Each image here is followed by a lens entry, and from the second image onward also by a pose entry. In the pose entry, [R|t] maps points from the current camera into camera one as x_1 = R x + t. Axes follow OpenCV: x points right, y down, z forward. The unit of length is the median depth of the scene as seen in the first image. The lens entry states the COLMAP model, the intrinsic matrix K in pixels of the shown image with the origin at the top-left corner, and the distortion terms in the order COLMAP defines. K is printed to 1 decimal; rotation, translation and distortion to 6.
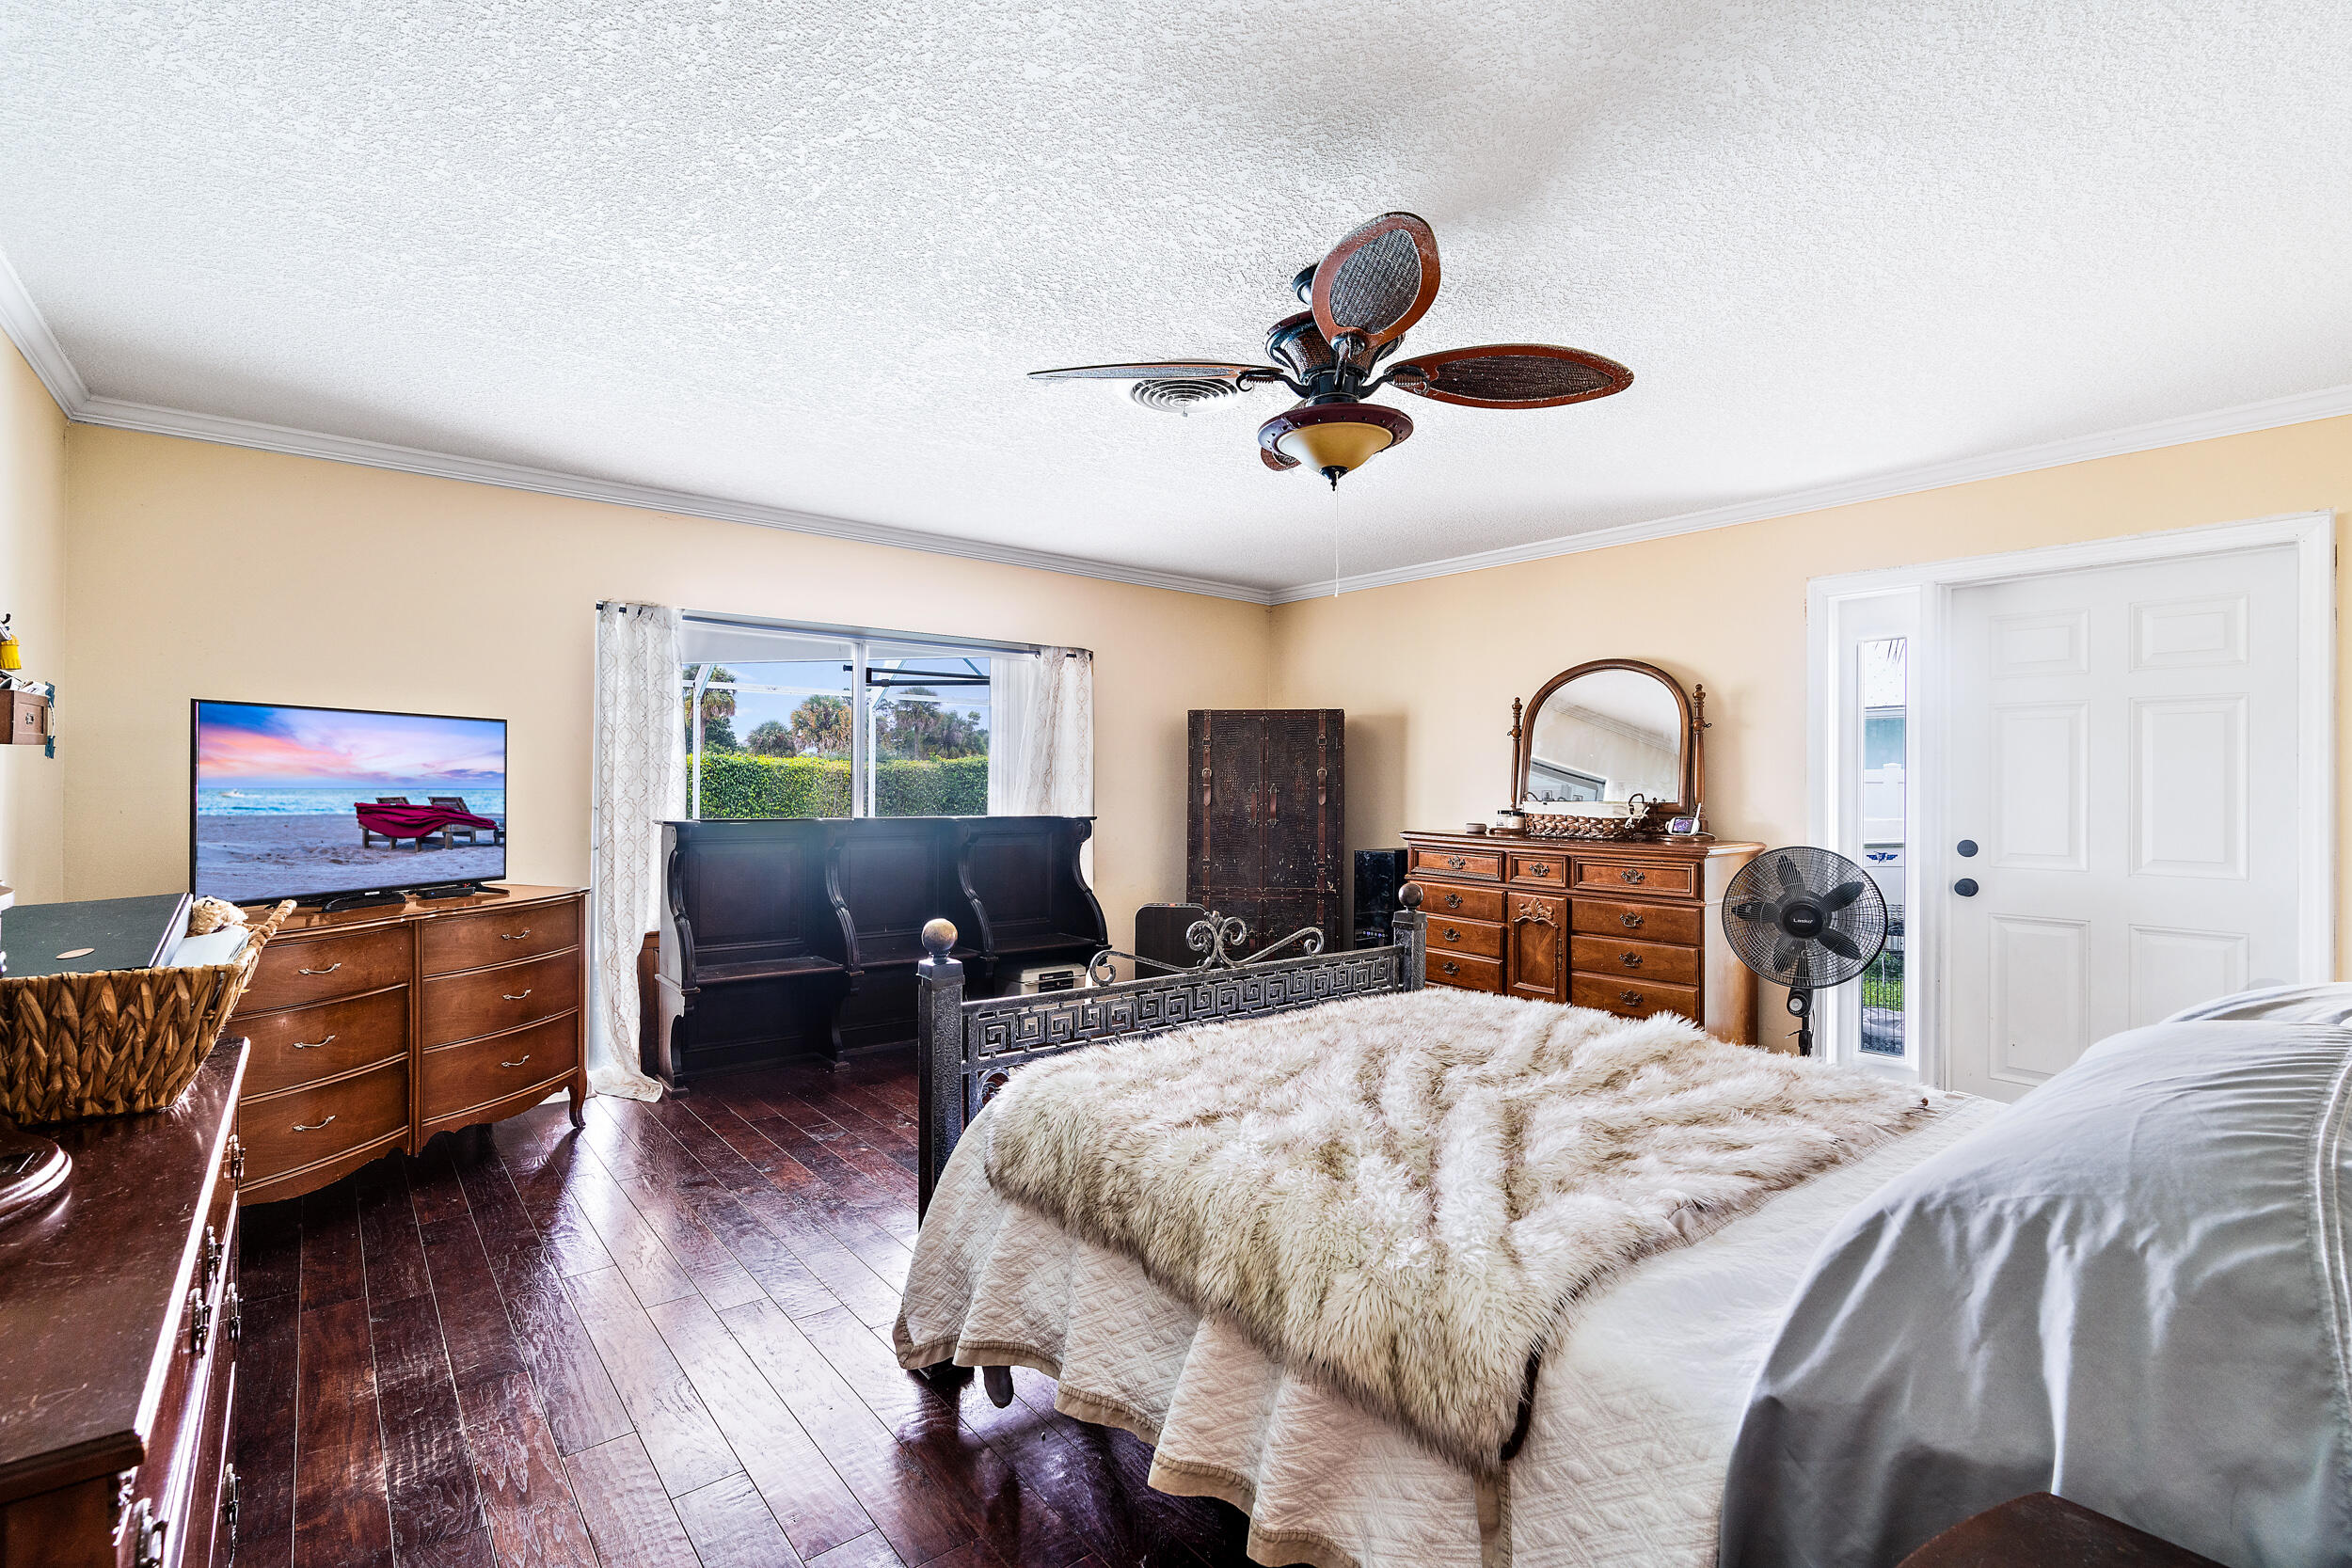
lens RADIAL K [[1063.0, 0, 1174.2], [0, 1063.0, 778.9], [0, 0, 1]] dist [-0.000154, -0.000189]
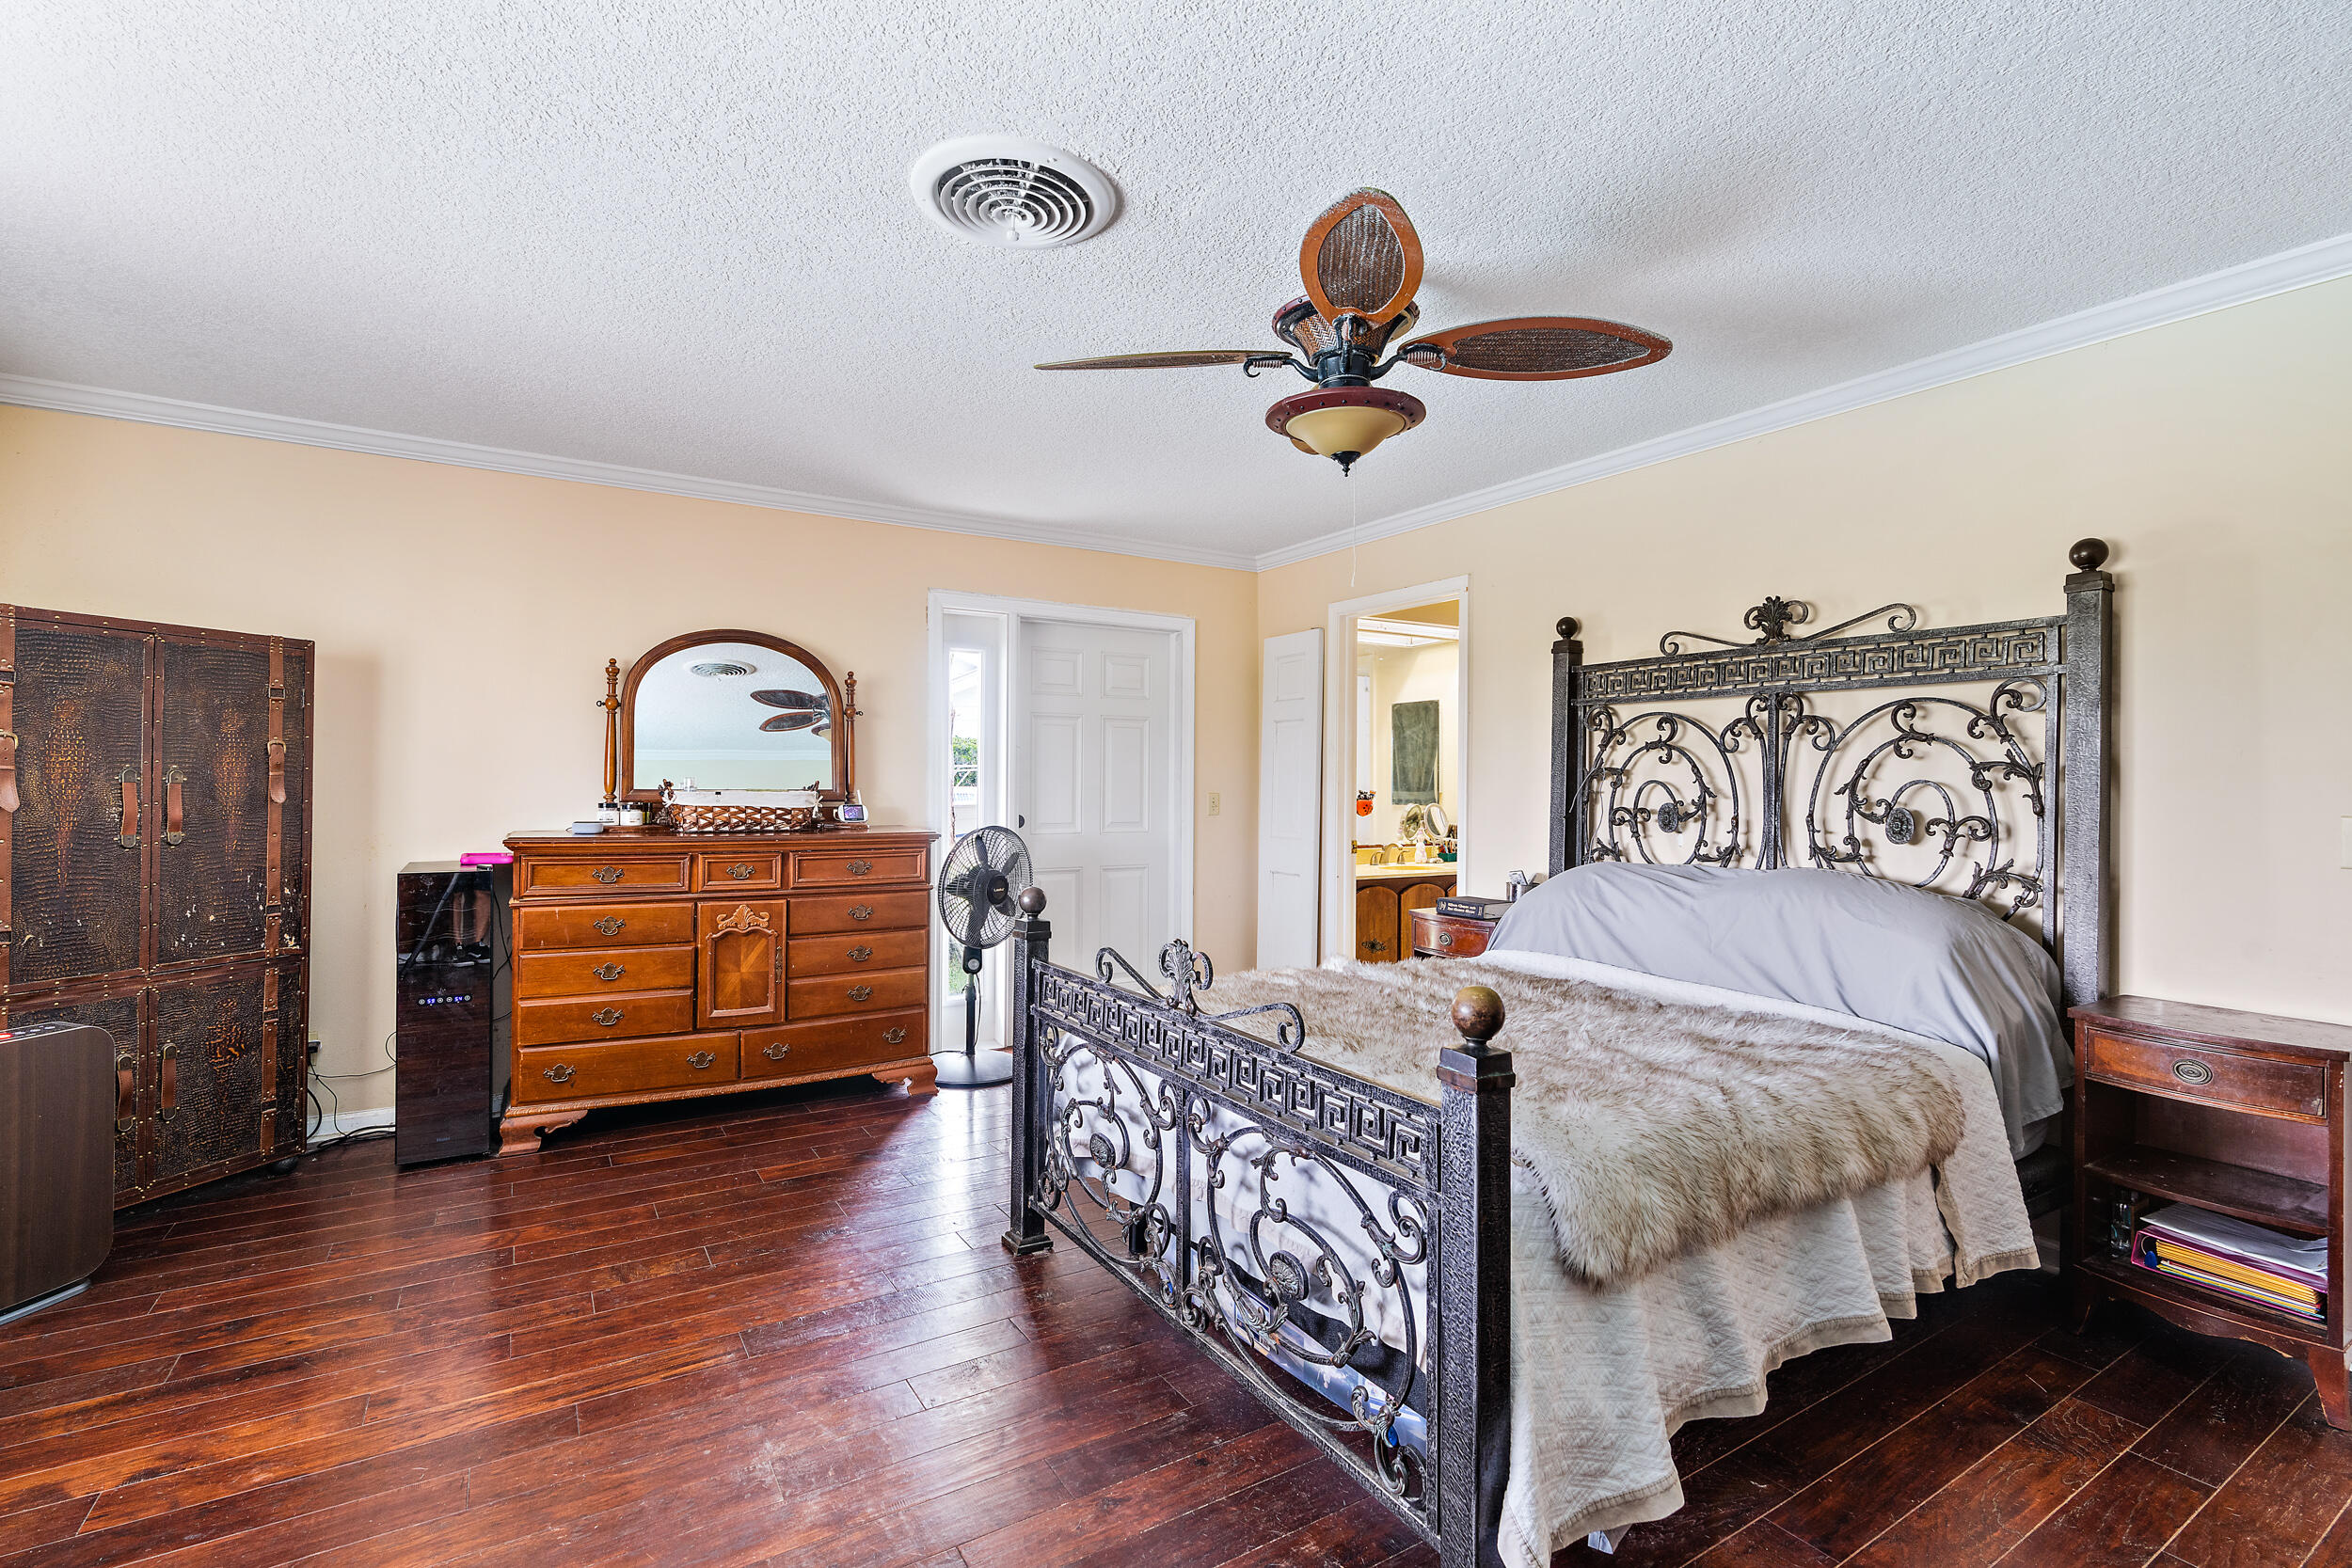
lens RADIAL K [[1063.0, 0, 1174.2], [0, 1063.0, 778.9], [0, 0, 1]] dist [-0.000154, -0.000189]
pose [[0.131566, -0.005576, 0.991292, -0.401863], [-0.013564, 0.999880, 0.007424, 0.000684], [-0.991215, -0.014422, 0.131474, 0.487035]]
